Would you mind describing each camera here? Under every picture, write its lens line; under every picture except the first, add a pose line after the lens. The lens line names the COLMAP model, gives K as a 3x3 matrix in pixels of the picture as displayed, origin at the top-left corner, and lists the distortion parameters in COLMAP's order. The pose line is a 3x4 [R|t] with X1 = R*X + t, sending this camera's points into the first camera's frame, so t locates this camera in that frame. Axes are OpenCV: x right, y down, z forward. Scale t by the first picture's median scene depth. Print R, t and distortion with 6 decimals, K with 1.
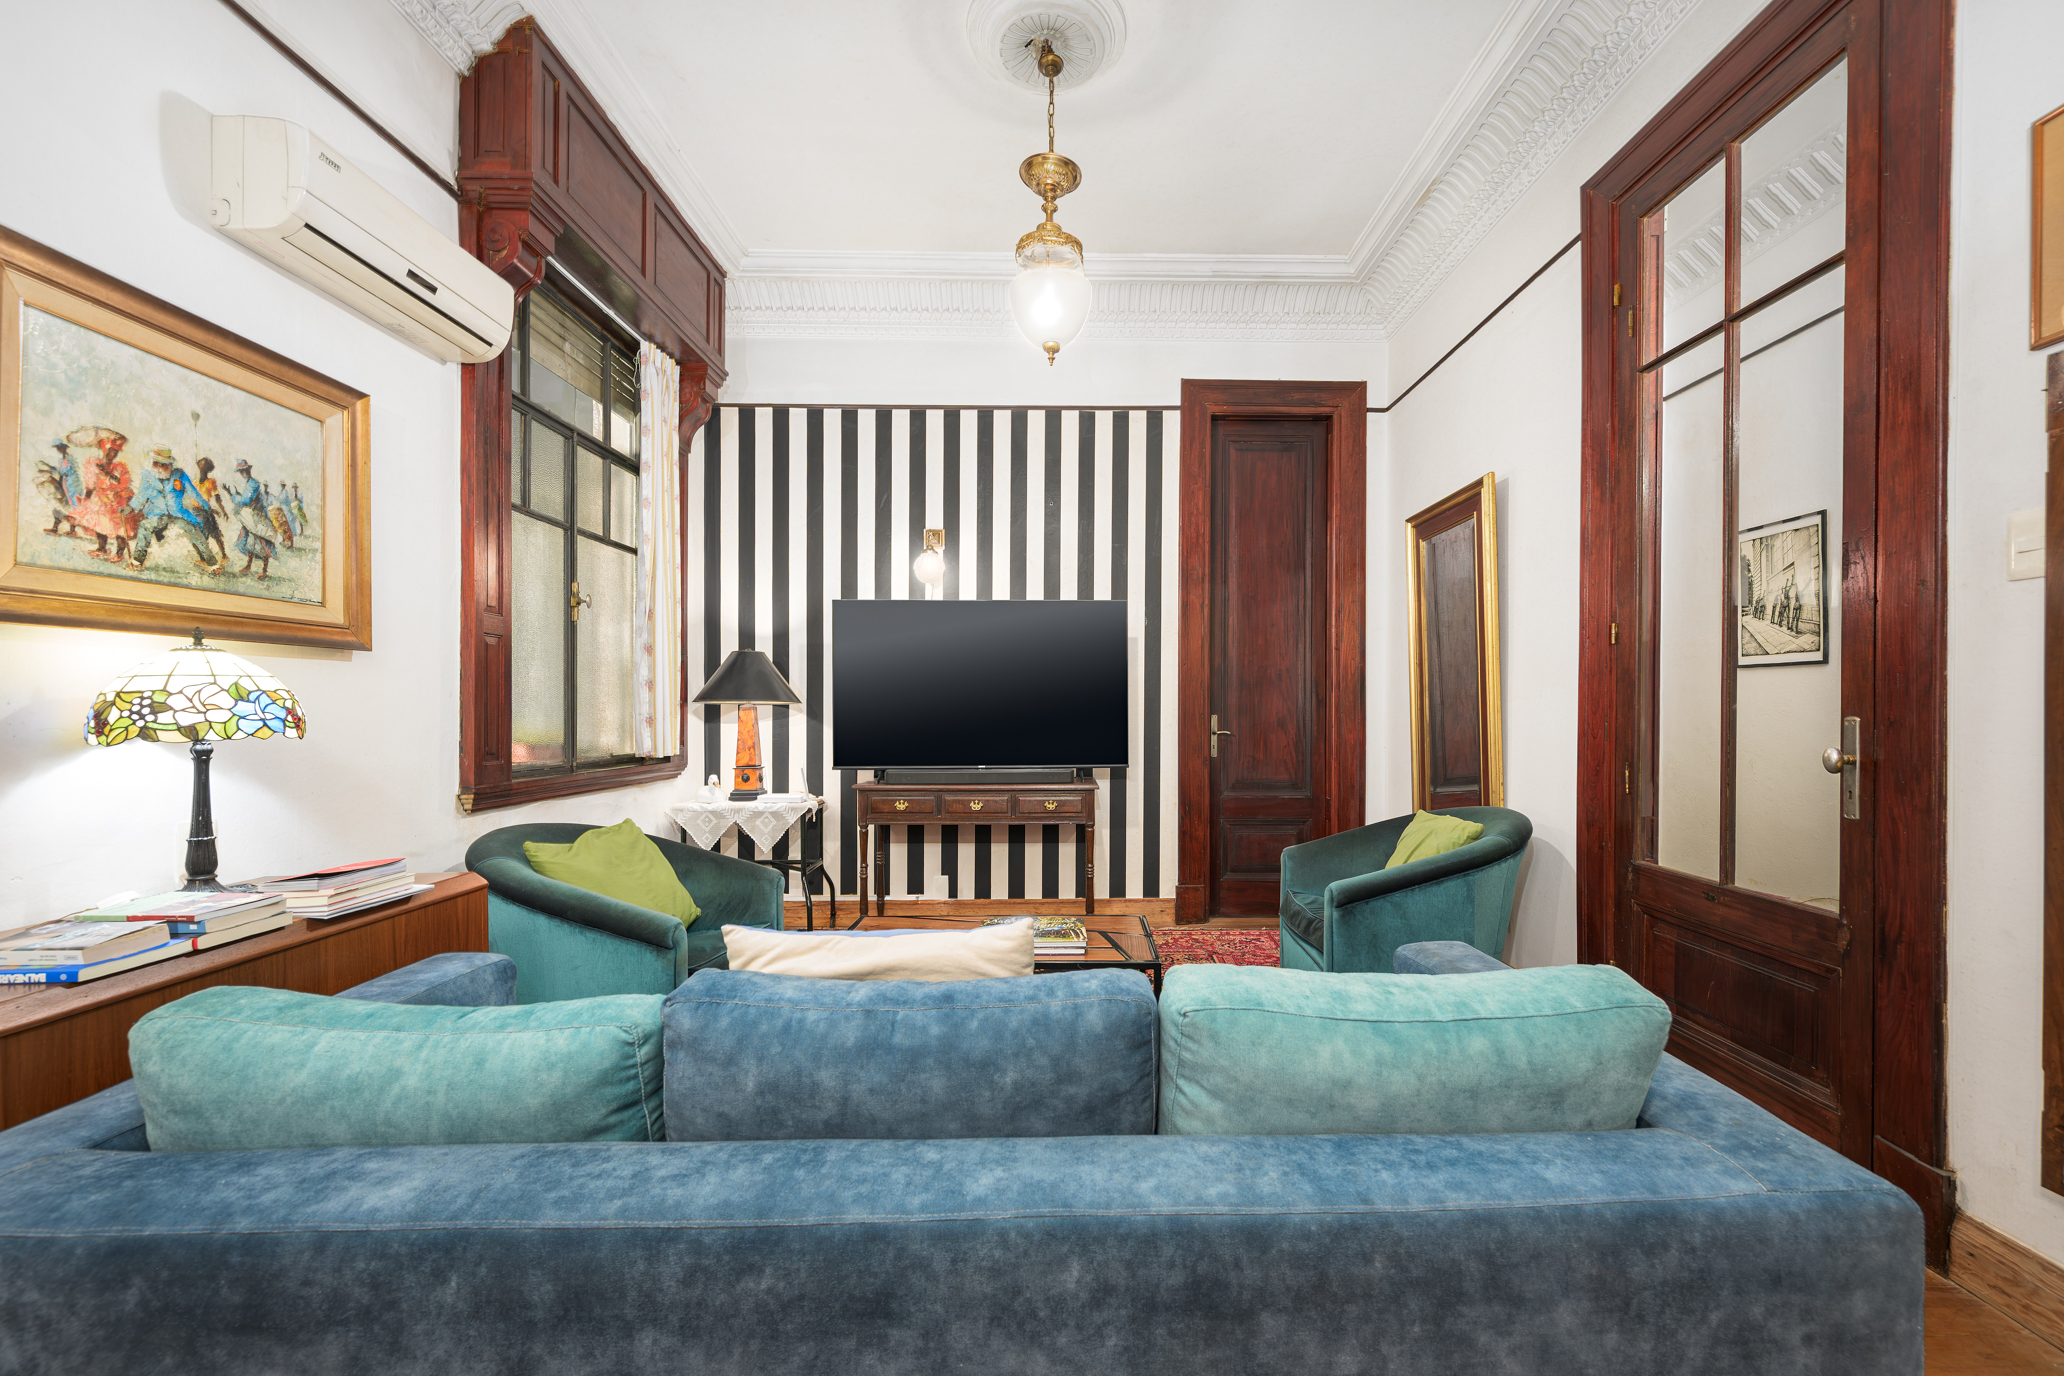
lens RADIAL K [[825.6, 0, 905.6], [0, 825.6, 688.8], [0, 0, 1]] dist [0.006161, 0.000061]
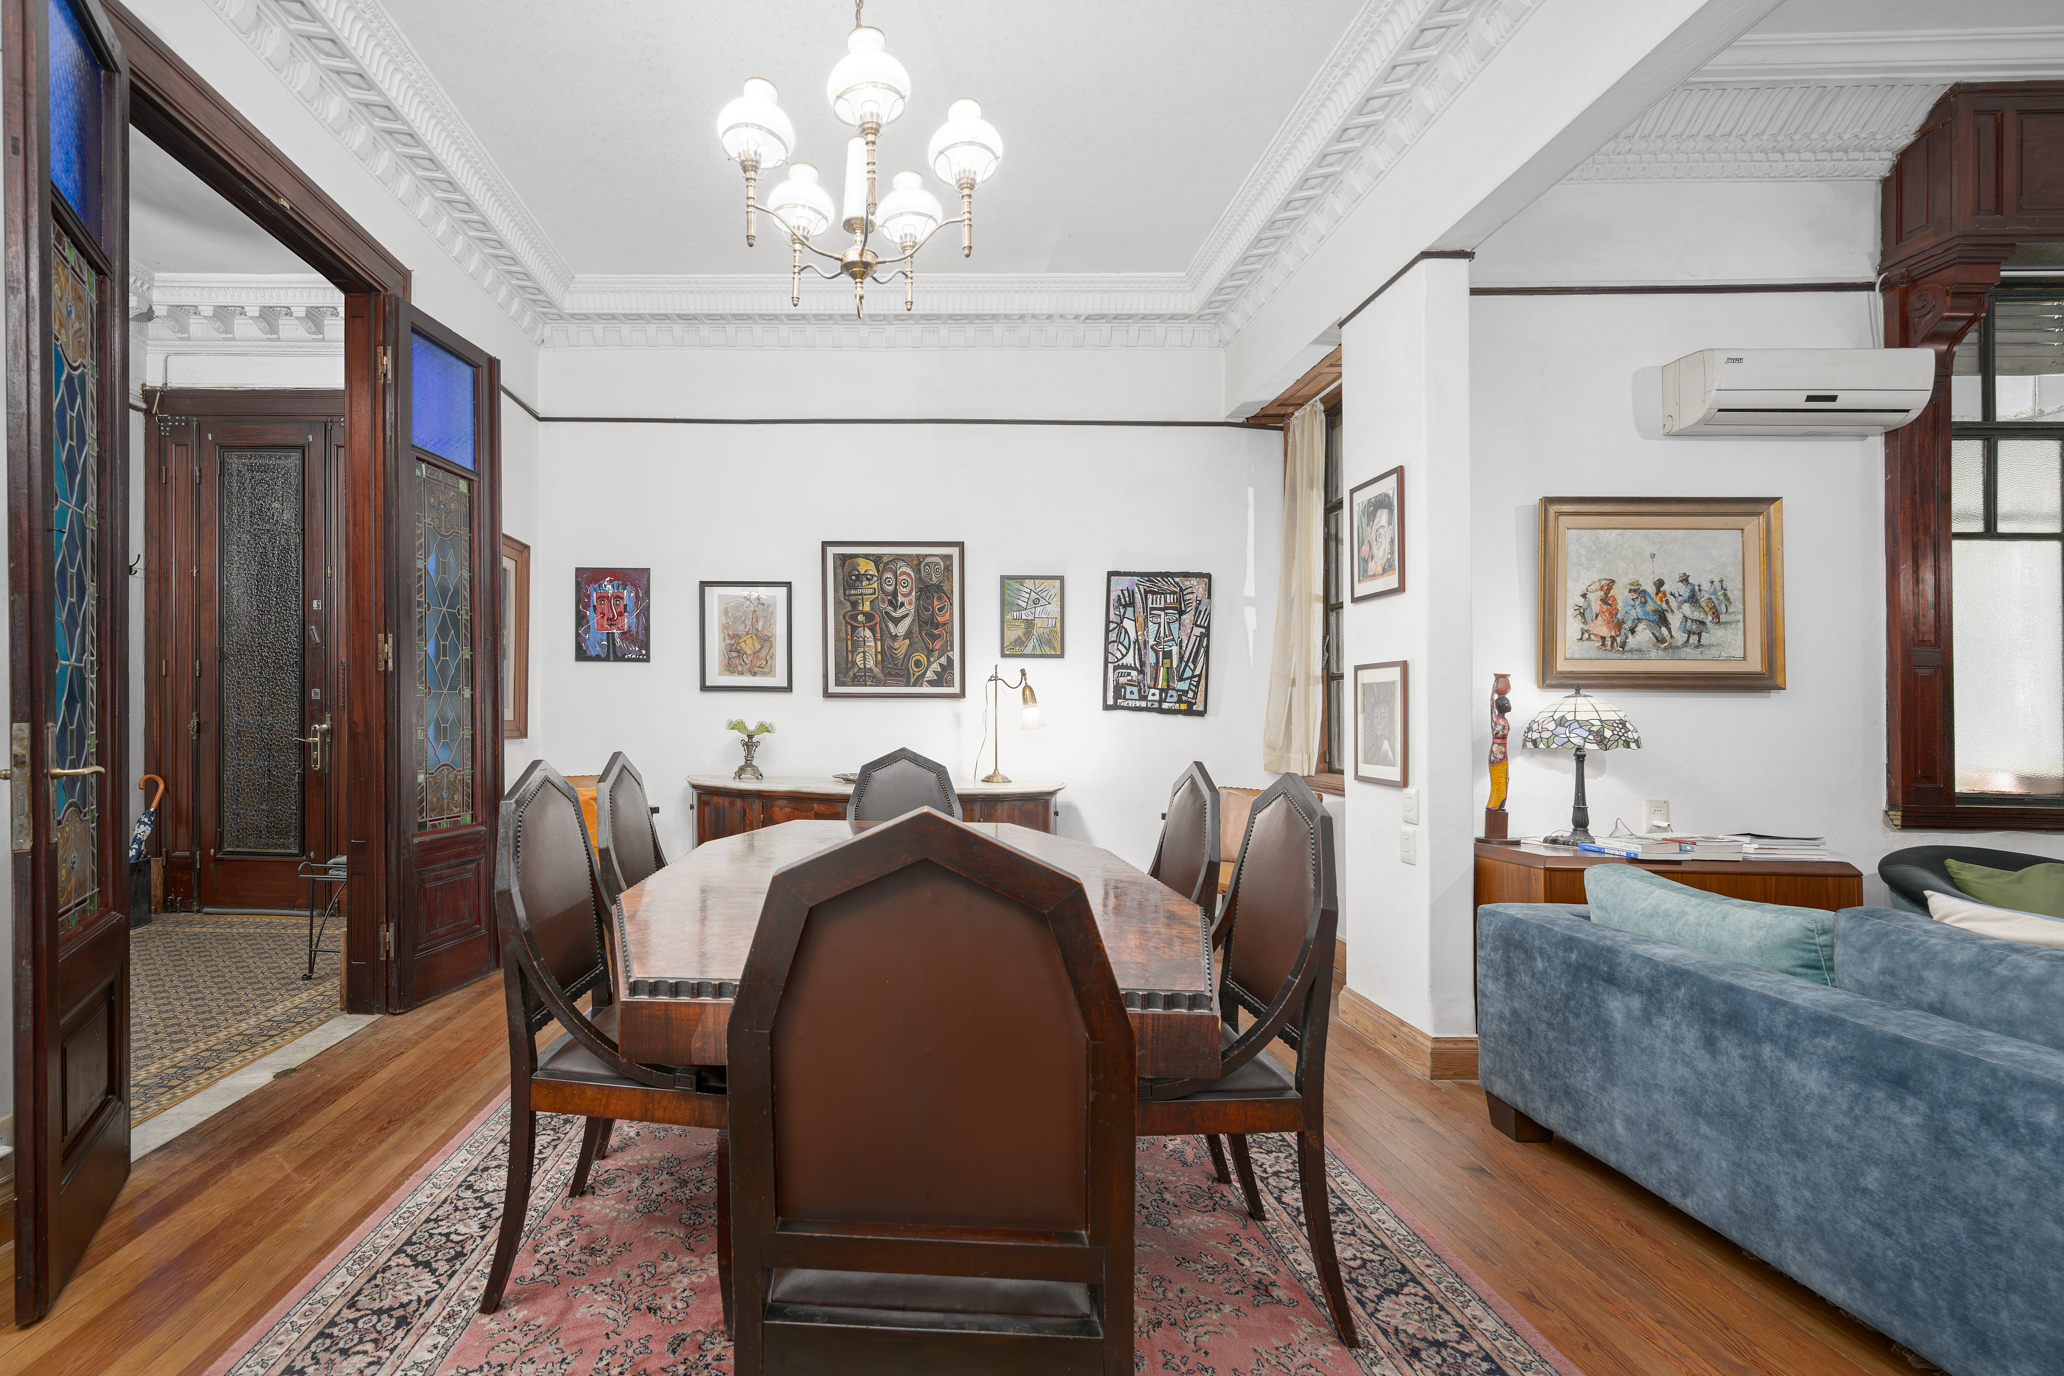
lens RADIAL K [[878.3, 0, 1029.3], [0, 878.3, 729.8], [0, 0, 1]] dist [-0.002050, -0.000389]
pose [[0.144863, 0.008257, -0.989417, 0.605704], [0.010967, 0.999890, 0.009950, -0.010132], [0.989391, -0.012292, 0.144756, -0.424087]]
